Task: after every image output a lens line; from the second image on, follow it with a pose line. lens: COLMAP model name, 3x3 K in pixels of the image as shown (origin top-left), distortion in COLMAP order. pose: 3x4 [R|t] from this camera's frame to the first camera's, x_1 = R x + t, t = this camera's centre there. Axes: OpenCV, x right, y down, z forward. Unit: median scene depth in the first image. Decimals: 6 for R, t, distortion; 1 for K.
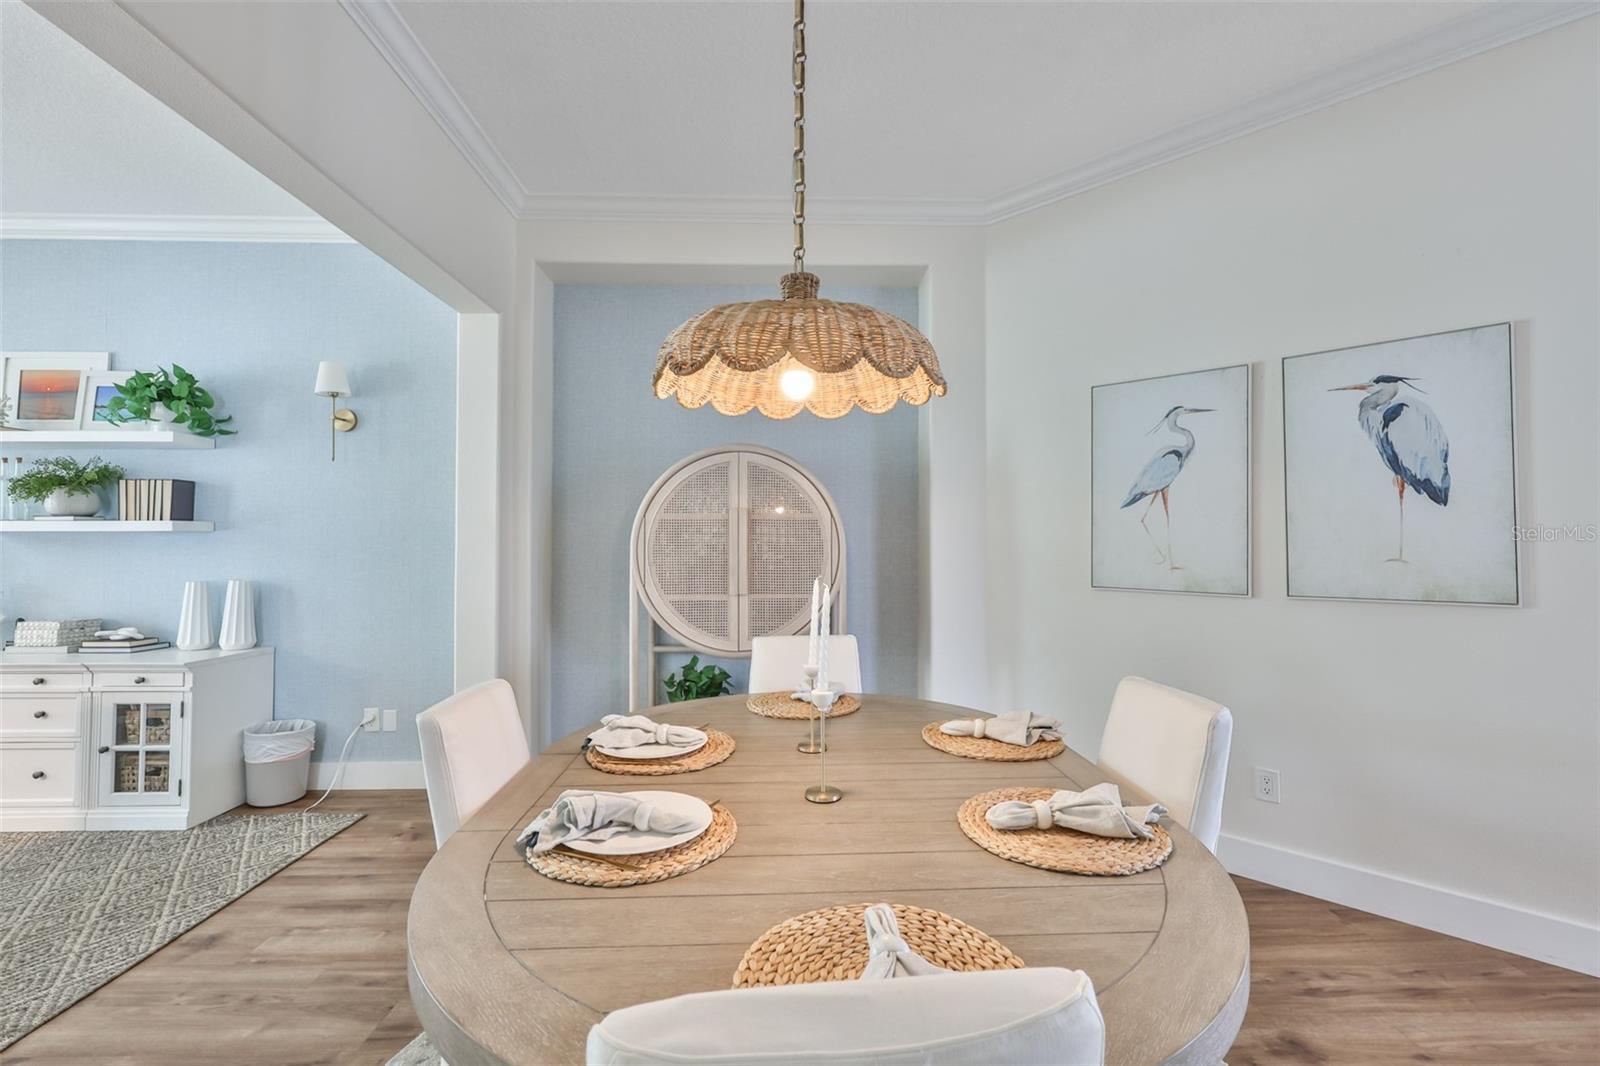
lens RADIAL K [[683.4, 0, 788.3], [0, 683.4, 536.5], [0, 0, 1]] dist [-0.003470, 0.000352]
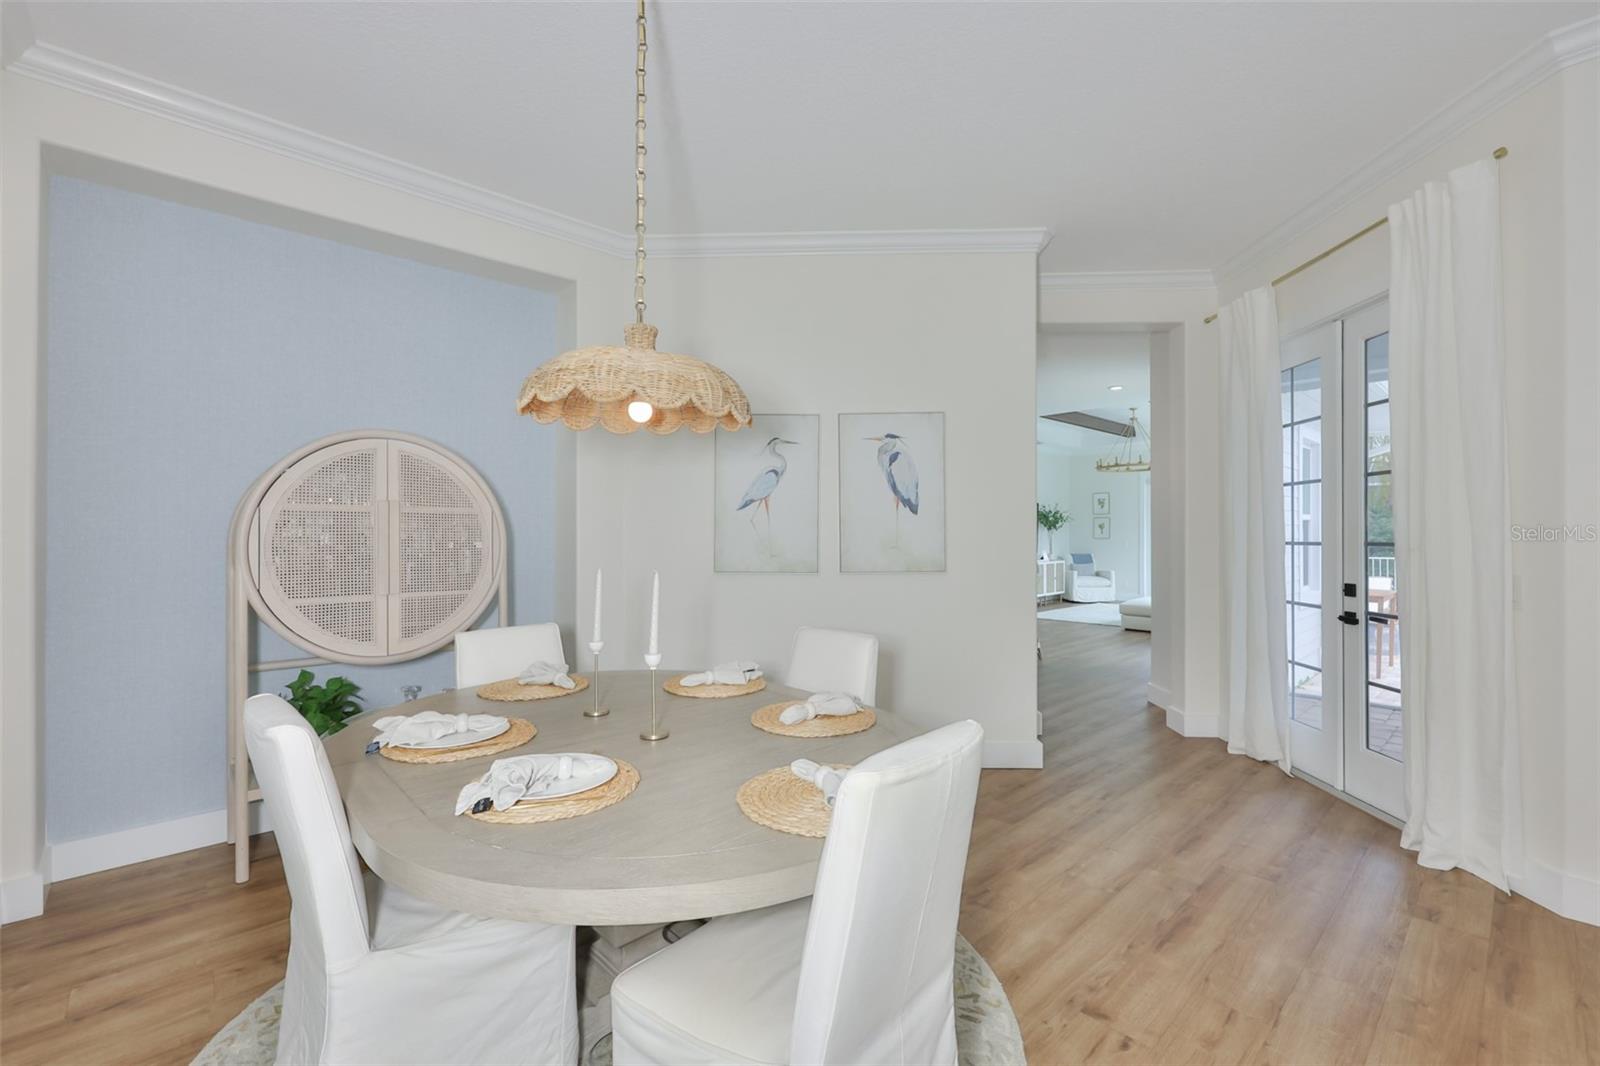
lens RADIAL K [[683.4, 0, 806.2], [0, 683.4, 543.8], [0, 0, 1]] dist [-0.003470, 0.000352]
pose [[0.746534, -0.008408, 0.665294, -0.300816], [-0.004171, 0.999841, 0.017317, -0.001263], [-0.665334, -0.015703, 0.746381, -0.070757]]
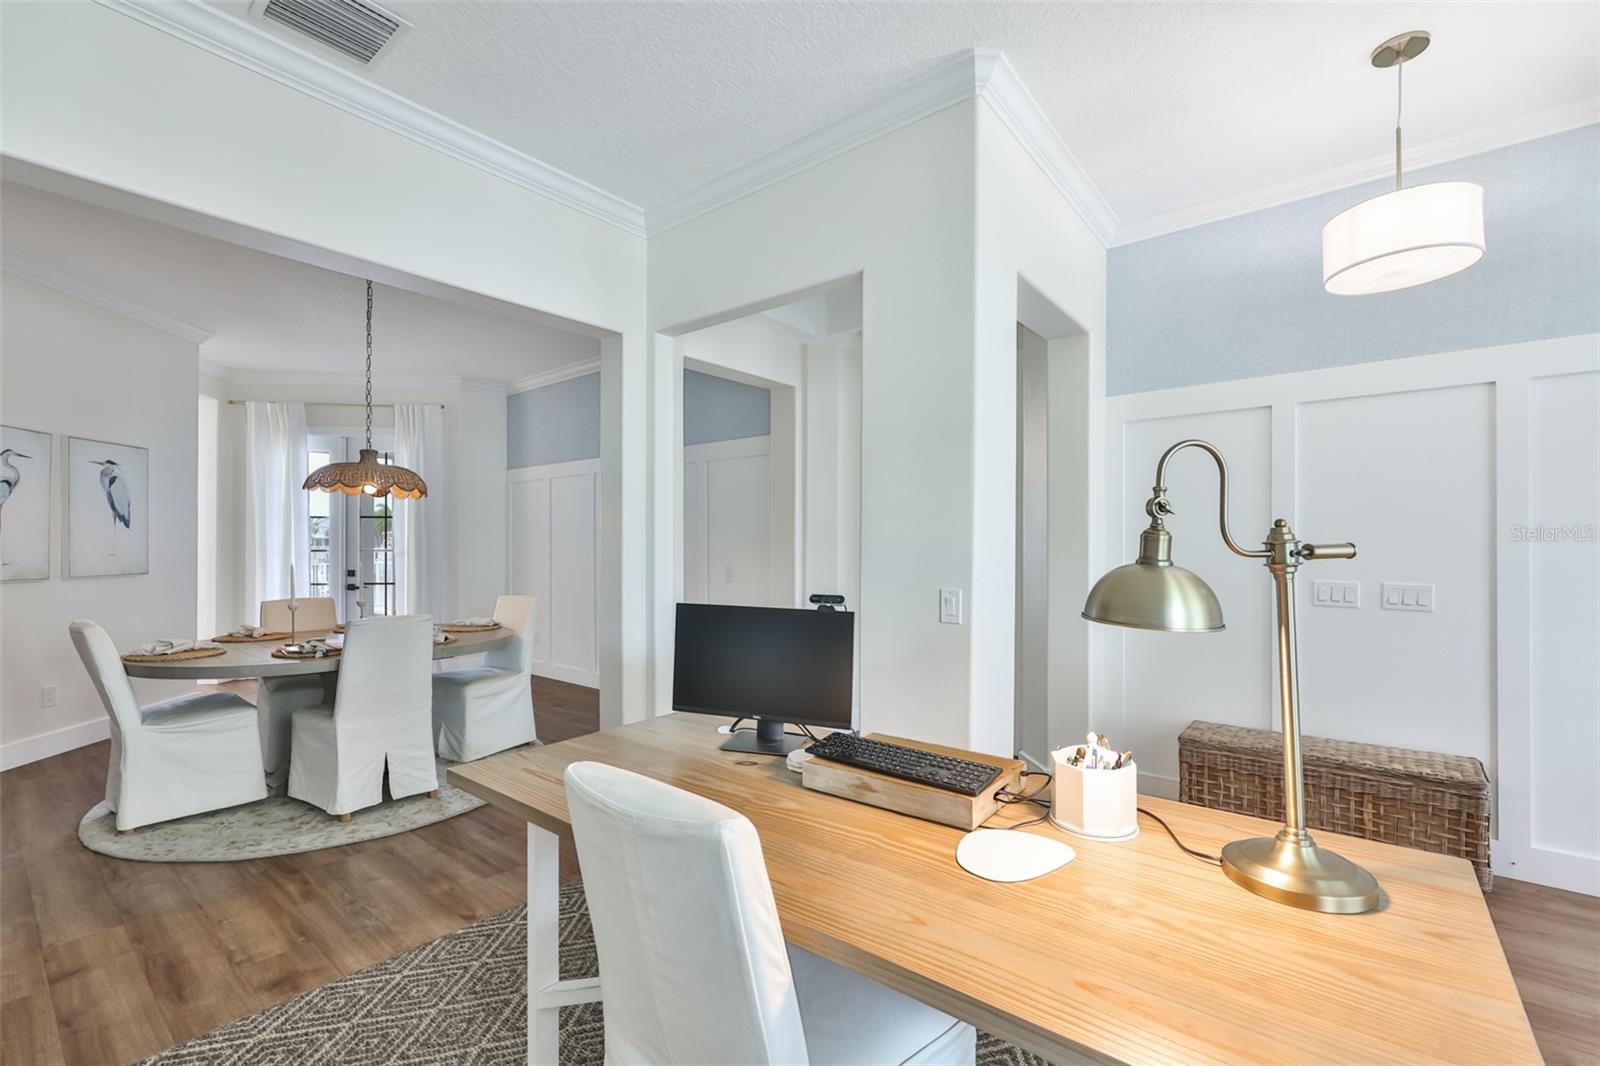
lens RADIAL K [[683.4, 0, 795.8], [0, 683.4, 549.7], [0, 0, 1]] dist [-0.003470, 0.000352]
pose [[-0.753541, 0.001046, 0.657400, -1.574522], [0.000131, 0.999999, -0.001441, 0.018307], [-0.657401, -0.000999, -0.753540, 0.991270]]
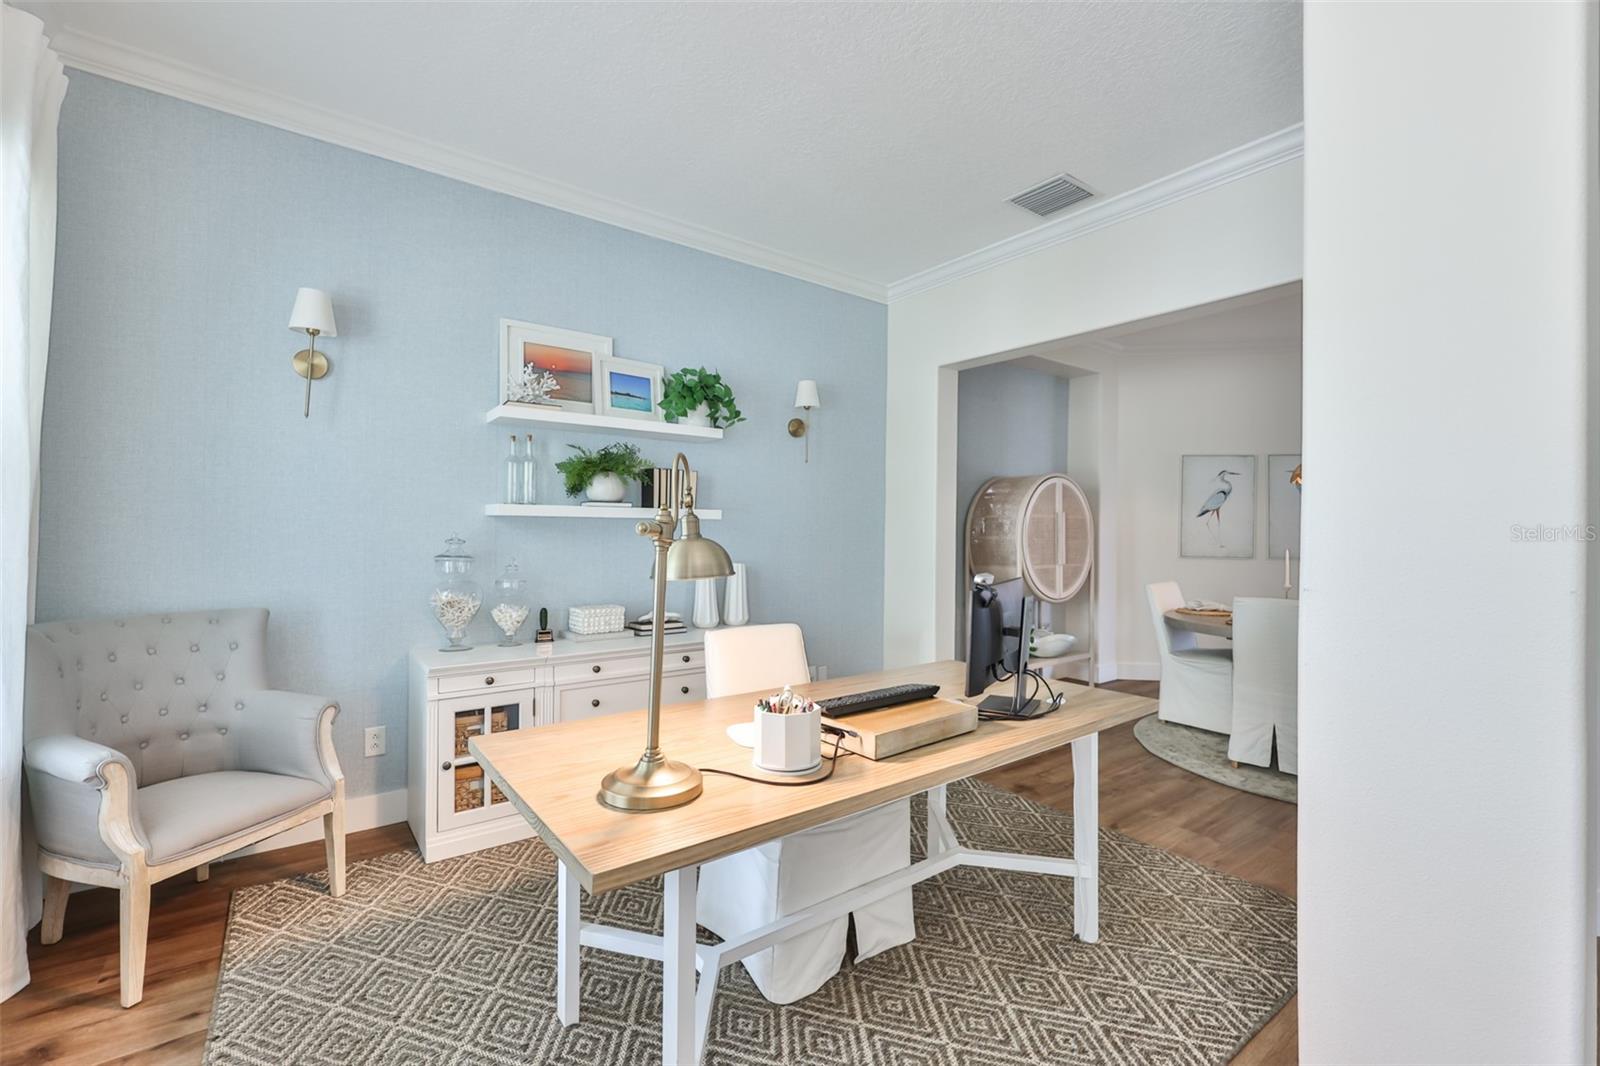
lens RADIAL K [[683.4, 0, 800.6], [0, 683.4, 524.1], [0, 0, 1]] dist [-0.003470, 0.000352]
pose [[0.814842, 0.014799, 0.579494, -1.739006], [-0.008726, 0.999874, -0.013264, 0.016851], [-0.579617, 0.005752, 0.814869, 0.032272]]
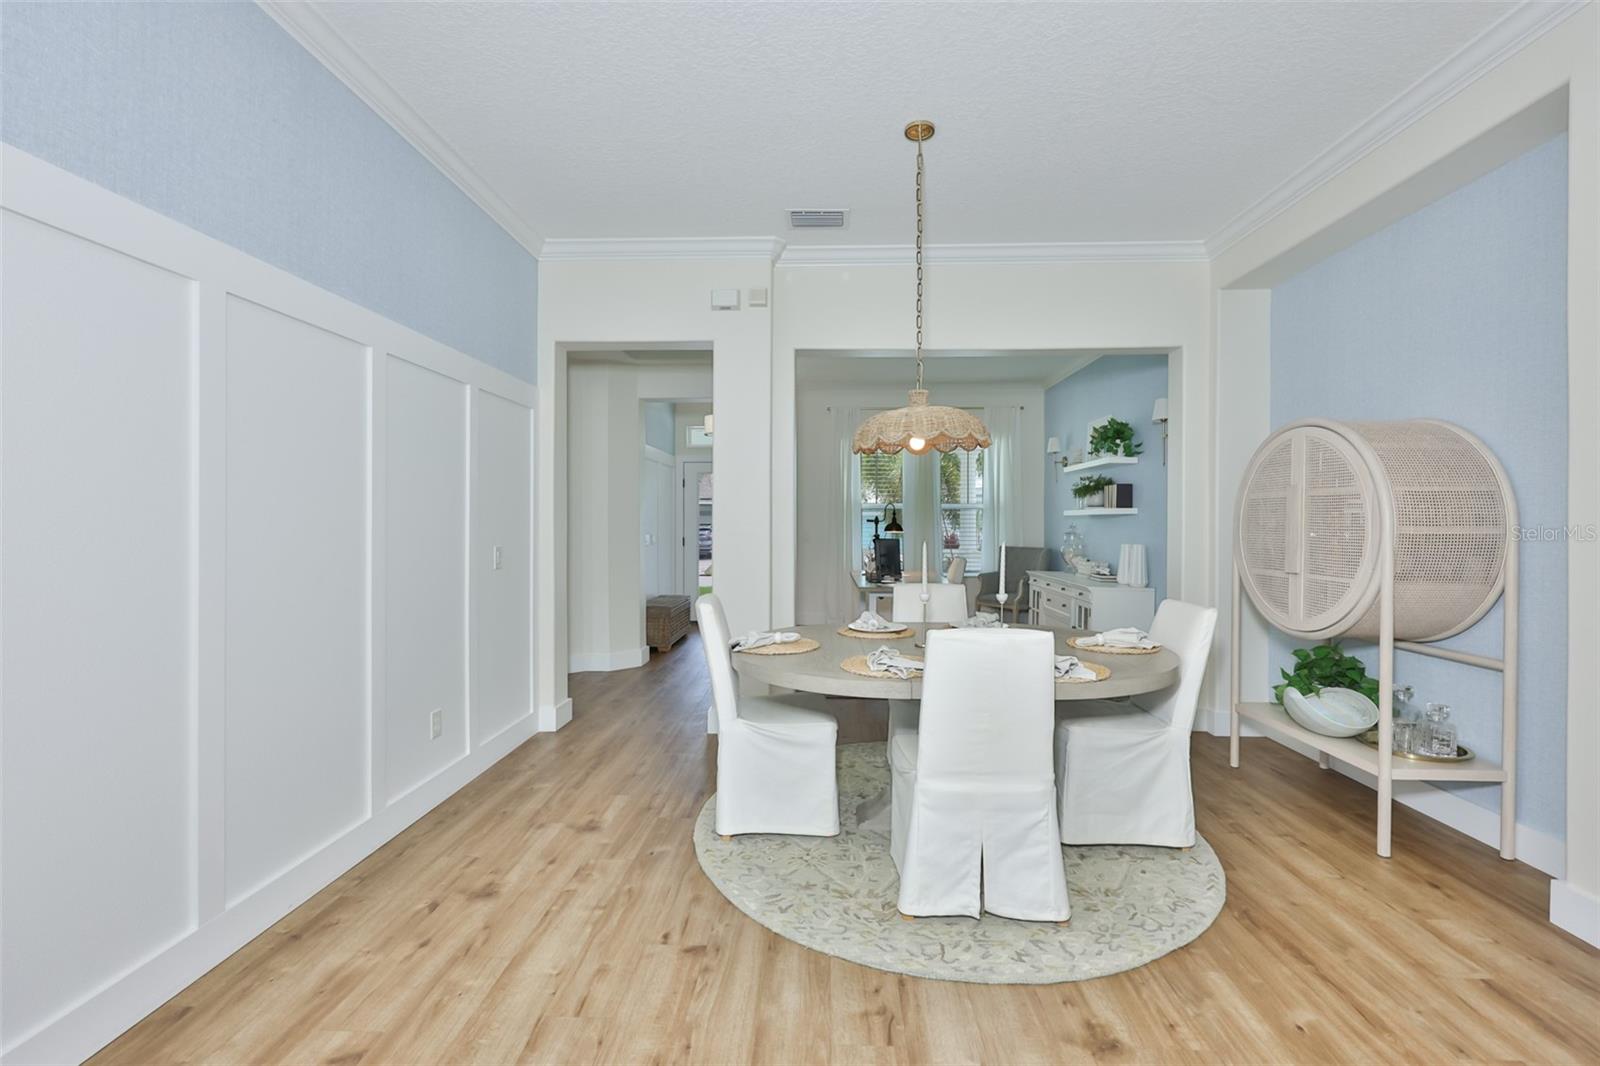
lens RADIAL K [[683.4, 0, 799.3], [0, 683.4, 526.3], [0, 0, 1]] dist [-0.003470, 0.000352]
pose [[-0.069930, 0.008563, -0.997515, 1.095292], [0.006729, 0.999944, 0.008113, 0.004395], [0.997529, -0.006145, -0.069984, 0.405495]]
